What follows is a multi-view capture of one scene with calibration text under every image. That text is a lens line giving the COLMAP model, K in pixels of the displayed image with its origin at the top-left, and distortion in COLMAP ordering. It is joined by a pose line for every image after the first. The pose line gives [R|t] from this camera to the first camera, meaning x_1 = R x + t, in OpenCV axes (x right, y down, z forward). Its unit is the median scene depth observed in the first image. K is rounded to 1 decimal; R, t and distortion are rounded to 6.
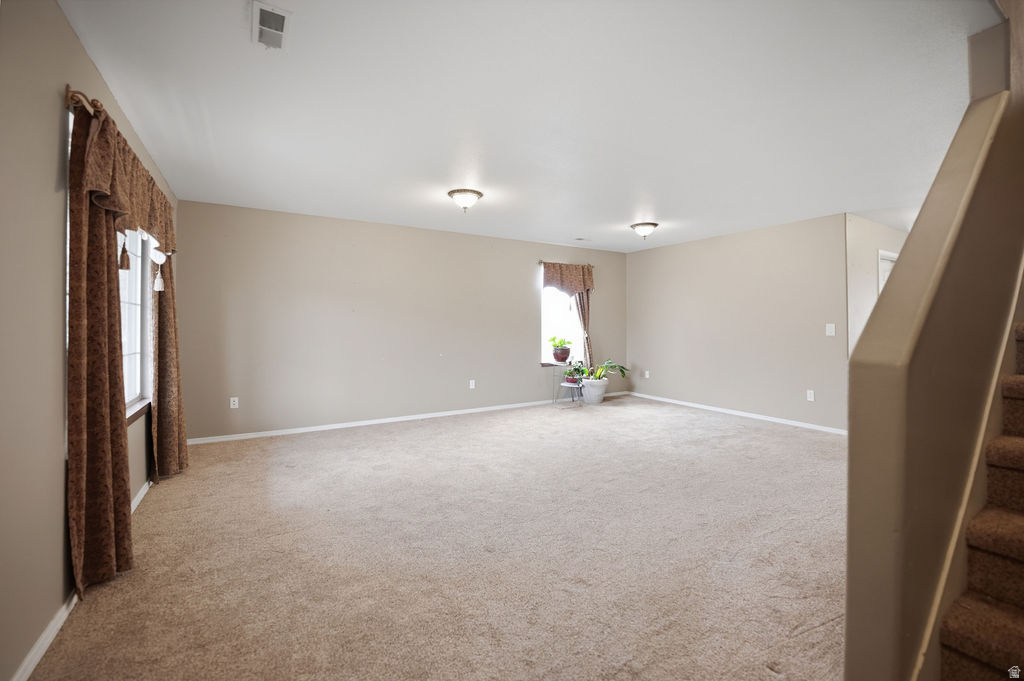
lens RADIAL K [[429.3, 0, 512.4], [0, 429.3, 322.3], [0, 0, 1]] dist [-0.029856, 0.000149]
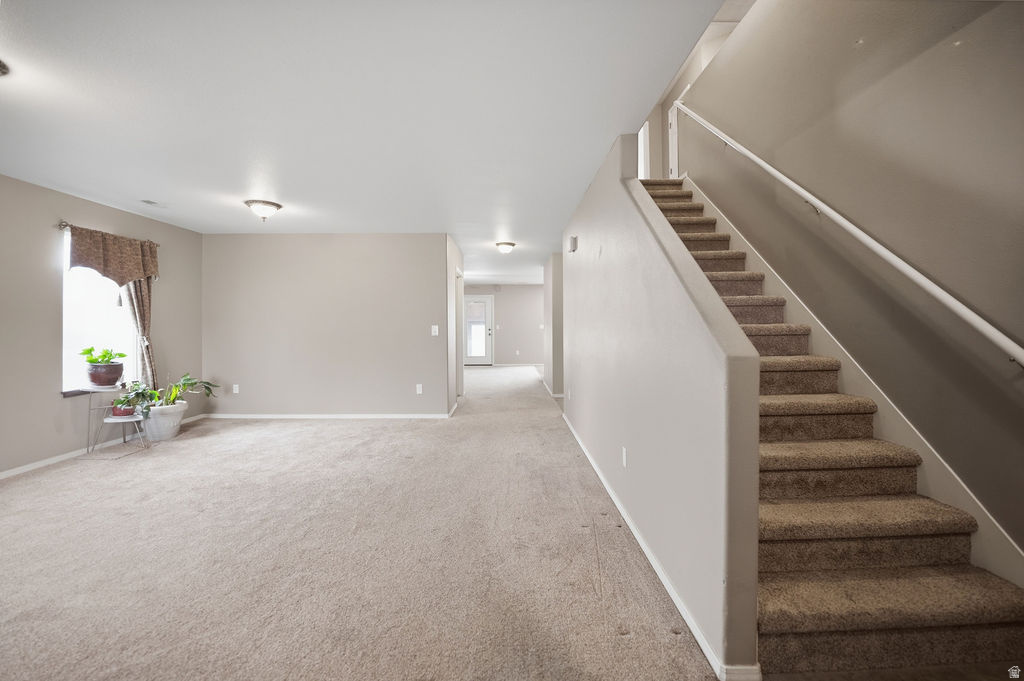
lens RADIAL K [[429.3, 0, 512.4], [0, 429.3, 322.3], [0, 0, 1]] dist [-0.029856, 0.000149]
pose [[0.505406, 0.001756, 0.862880, -0.117142], [0.000299, 0.999998, -0.002210, -0.001493], [-0.862882, 0.001375, 0.505404, 0.155563]]
